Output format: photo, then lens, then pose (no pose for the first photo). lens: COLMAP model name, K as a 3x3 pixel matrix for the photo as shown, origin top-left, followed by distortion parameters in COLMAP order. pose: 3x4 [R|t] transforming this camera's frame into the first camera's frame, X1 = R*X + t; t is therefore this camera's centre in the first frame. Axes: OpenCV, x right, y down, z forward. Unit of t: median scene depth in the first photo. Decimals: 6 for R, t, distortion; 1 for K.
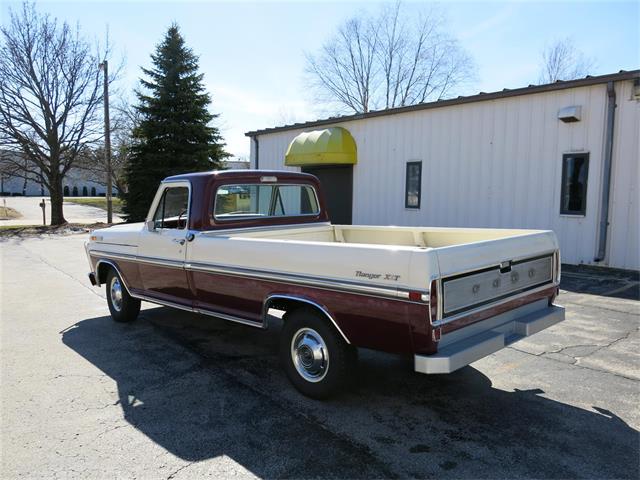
lens RADIAL K [[534.6, 0, 319.0], [0, 534.6, 249.5], [0, 0, 1]] dist [-0.029874, 0.019653]
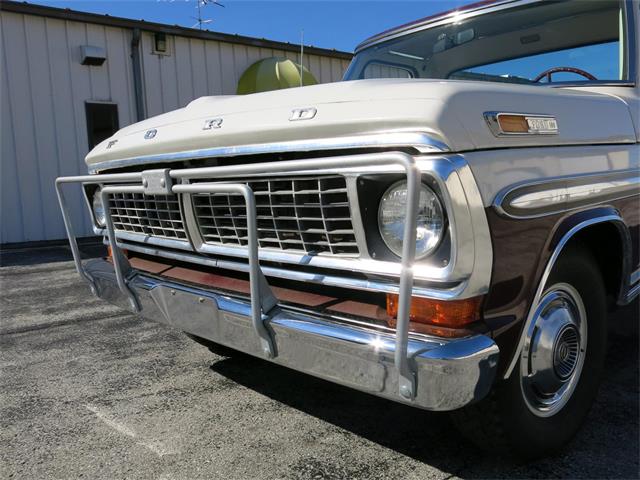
lens RADIAL K [[534.6, 0, 320.1], [0, 534.6, 243.5], [0, 0, 1]] dist [-0.029874, 0.019653]
pose [[0.001178, -0.115471, 0.993310, -0.688788], [0.145176, 0.982807, 0.114078, -0.013074], [-0.989405, 0.144070, 0.017921, 1.203323]]
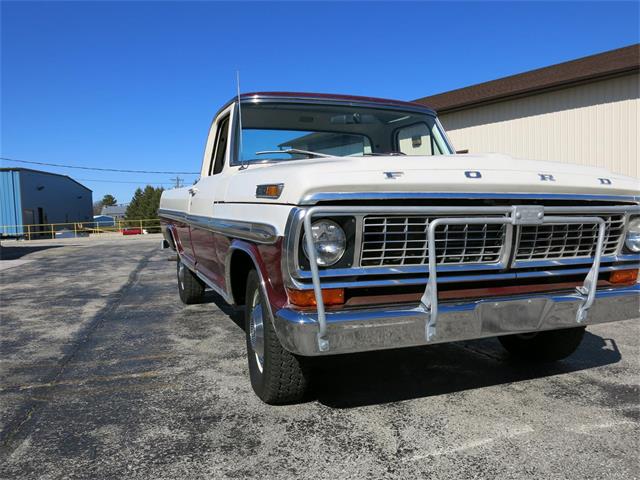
lens RADIAL K [[534.6, 0, 320.5], [0, 534.6, 243.2], [0, 0, 1]] dist [-0.029874, 0.019653]
pose [[-0.924027, -0.002571, 0.382317, -0.413388], [0.061172, 0.986101, 0.154479, -0.072010], [-0.377401, 0.166129, -0.911027, 1.685038]]
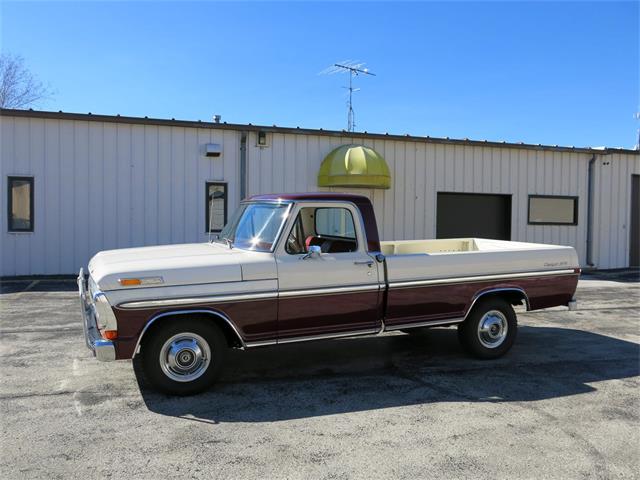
lens RADIAL K [[534.6, 0, 320.2], [0, 534.6, 244.4], [0, 0, 1]] dist [-0.029874, 0.019653]
pose [[0.351822, -0.042977, 0.935080, -1.053662], [0.086675, 0.996150, 0.013172, -0.061946], [-0.932046, 0.076414, 0.354192, 0.632548]]
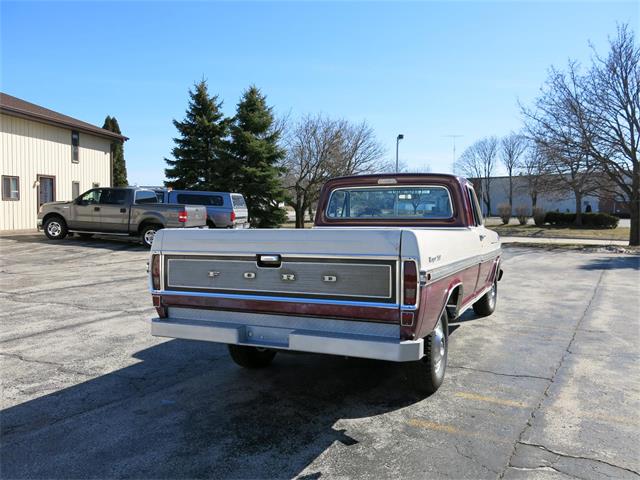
lens RADIAL K [[534.6, 0, 319.8], [0, 534.6, 246.1], [0, 0, 1]] dist [-0.029874, 0.019653]
pose [[0.375117, 0.056571, -0.925250, 0.779646], [-0.105926, 0.994214, 0.017842, -0.011079], [0.920906, 0.091315, 0.378939, 0.475032]]
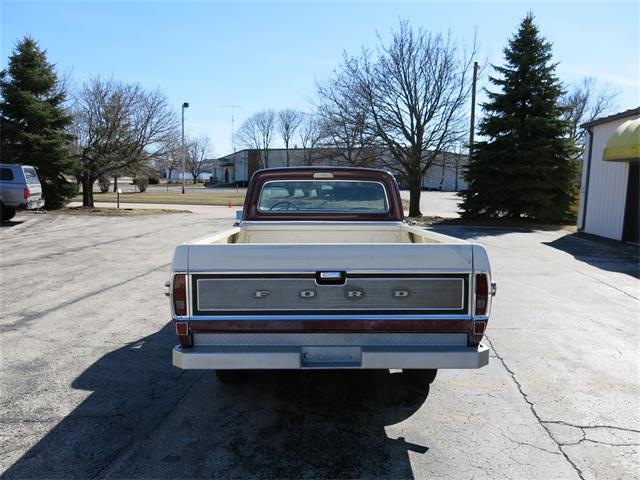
lens RADIAL K [[534.6, 0, 319.5], [0, 534.6, 246.9], [0, 0, 1]] dist [-0.029874, 0.019653]
pose [[0.722064, 0.088904, -0.686090, 0.589037], [-0.088794, 0.995416, 0.035536, -0.028852], [0.686104, 0.035262, 0.726648, 0.239226]]
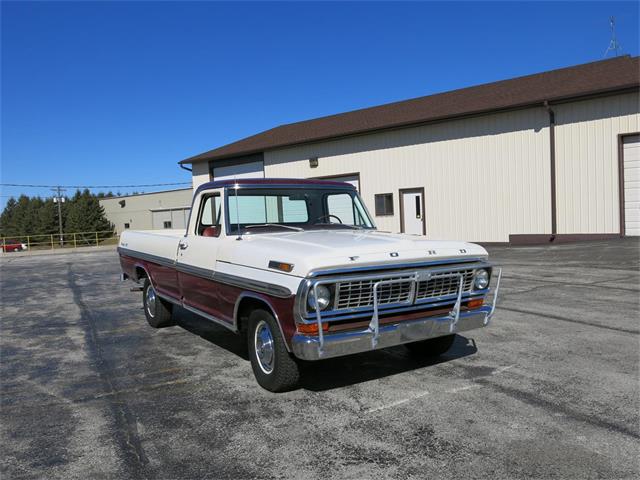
lens RADIAL K [[534.6, 0, 318.5], [0, 534.6, 241.7], [0, 0, 1]] dist [-0.029874, 0.019653]
pose [[-0.981844, 0.022600, 0.188339, -0.403156], [0.051783, 0.987098, 0.151510, -0.178418], [-0.182485, 0.158512, -0.970347, 1.968299]]
